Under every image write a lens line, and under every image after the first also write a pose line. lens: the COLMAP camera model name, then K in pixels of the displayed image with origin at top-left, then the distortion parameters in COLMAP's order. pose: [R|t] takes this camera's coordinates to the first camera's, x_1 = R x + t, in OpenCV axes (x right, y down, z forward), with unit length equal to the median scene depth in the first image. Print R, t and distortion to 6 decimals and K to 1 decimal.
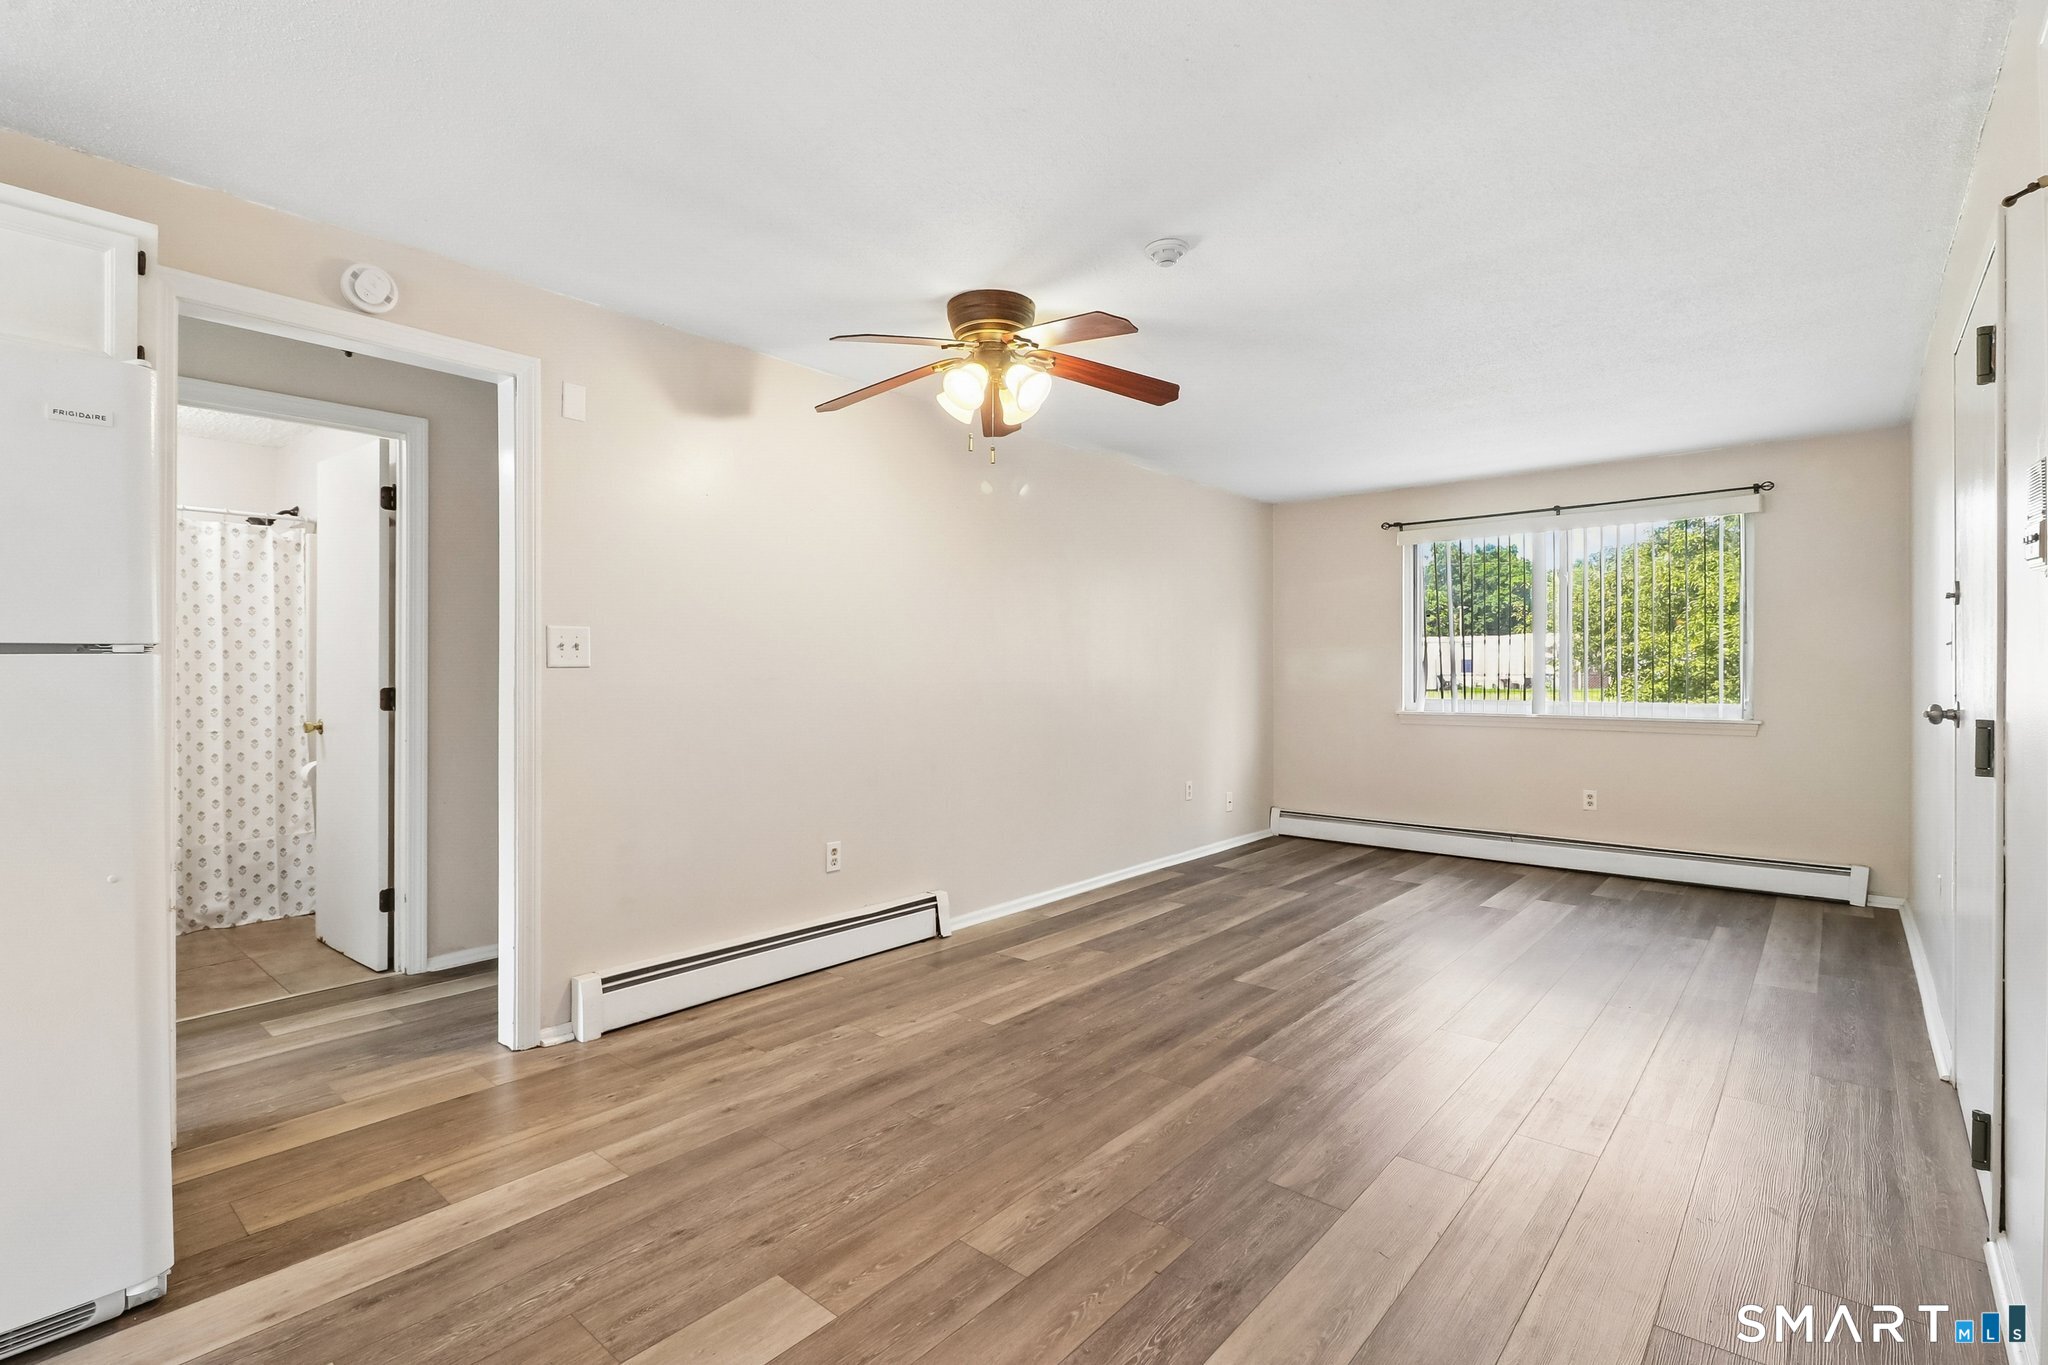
lens RADIAL K [[951.6, 0, 1012.1], [0, 951.6, 681.0], [0, 0, 1]] dist [0.007973, -0.004858]
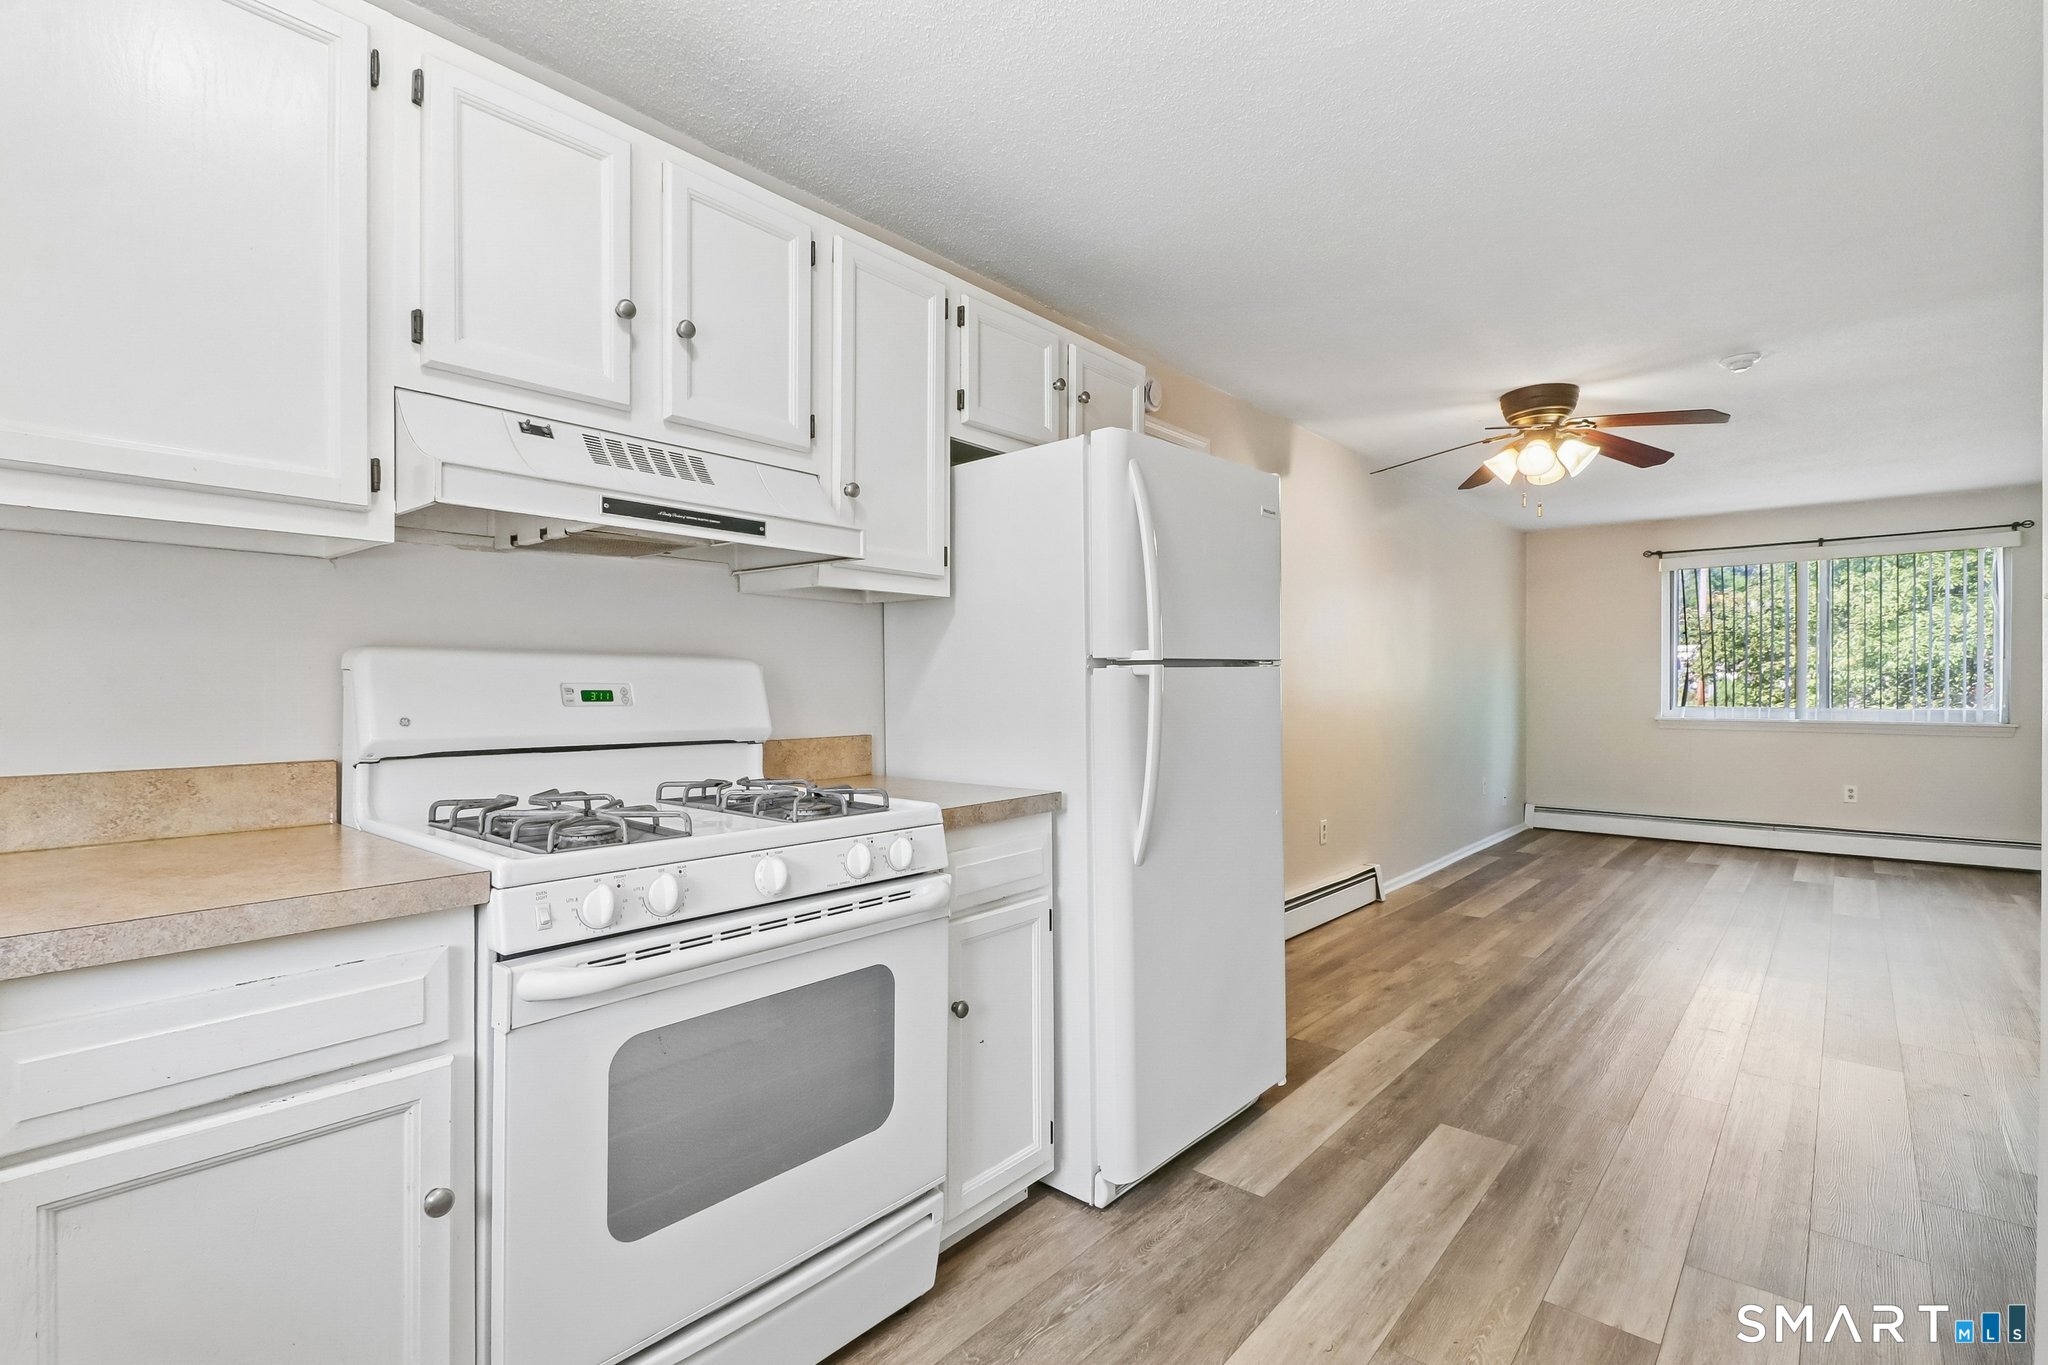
lens RADIAL K [[951.6, 0, 1017.5], [0, 951.6, 693.9], [0, 0, 1]] dist [0.007973, -0.004858]
pose [[0.999992, 0.000442, -0.004089, -0.714955], [-0.000444, 1.000000, -0.000565, 0.008837], [0.004089, 0.000567, 0.999991, -0.284512]]
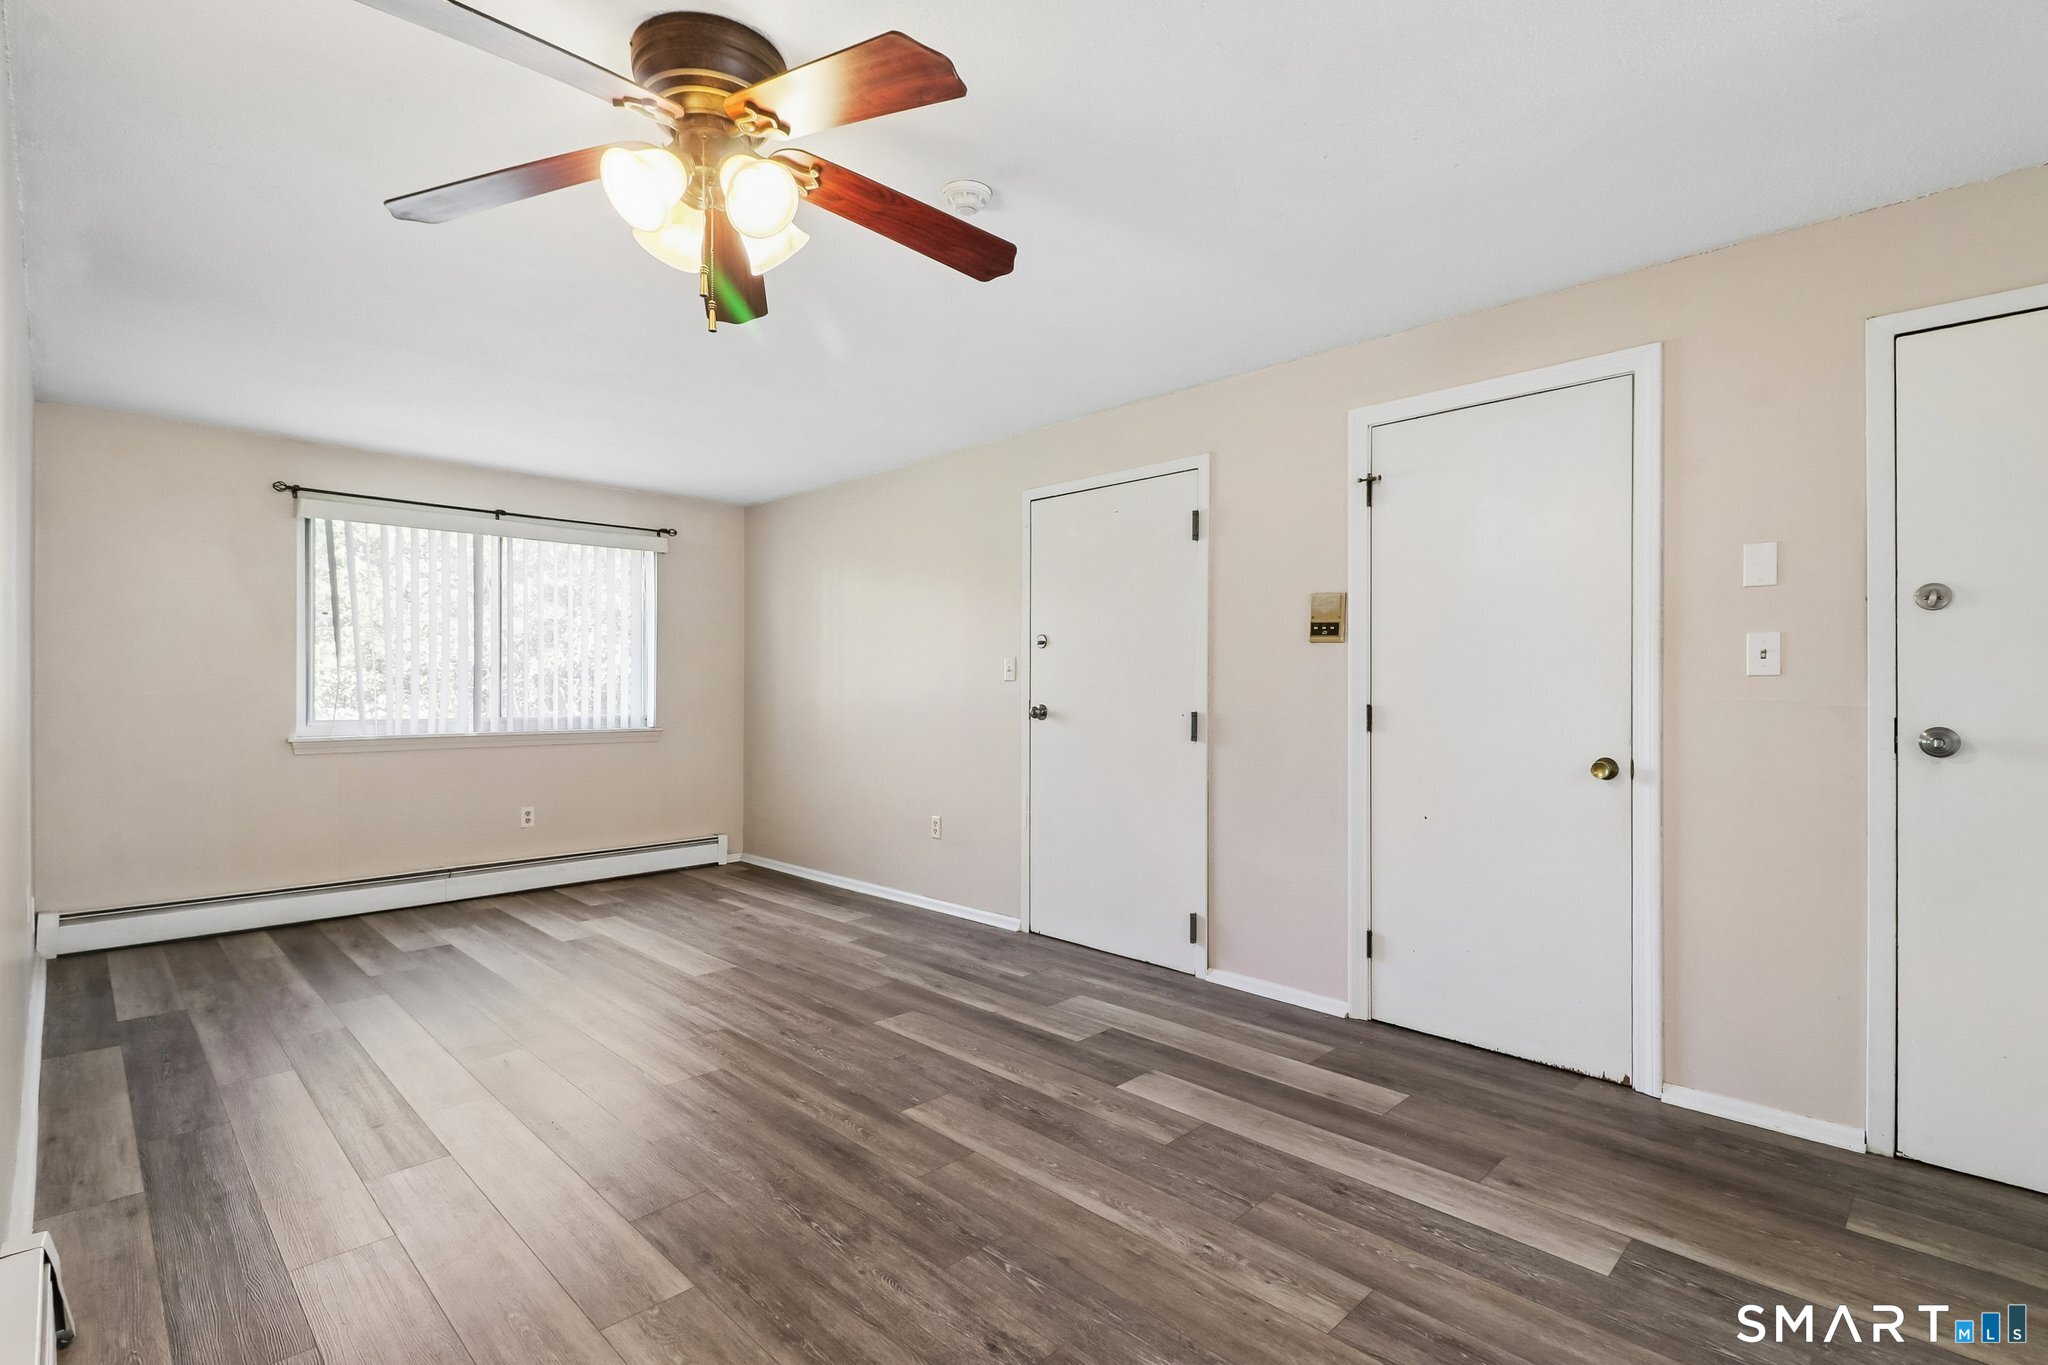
lens RADIAL K [[951.6, 0, 1019.9], [0, 951.6, 681.2], [0, 0, 1]] dist [0.007973, -0.004858]
pose [[0.077347, 0.007092, 0.996979, -0.596075], [0.010194, 0.999917, -0.007904, -0.003288], [-0.996952, 0.010775, 0.077269, 0.757465]]
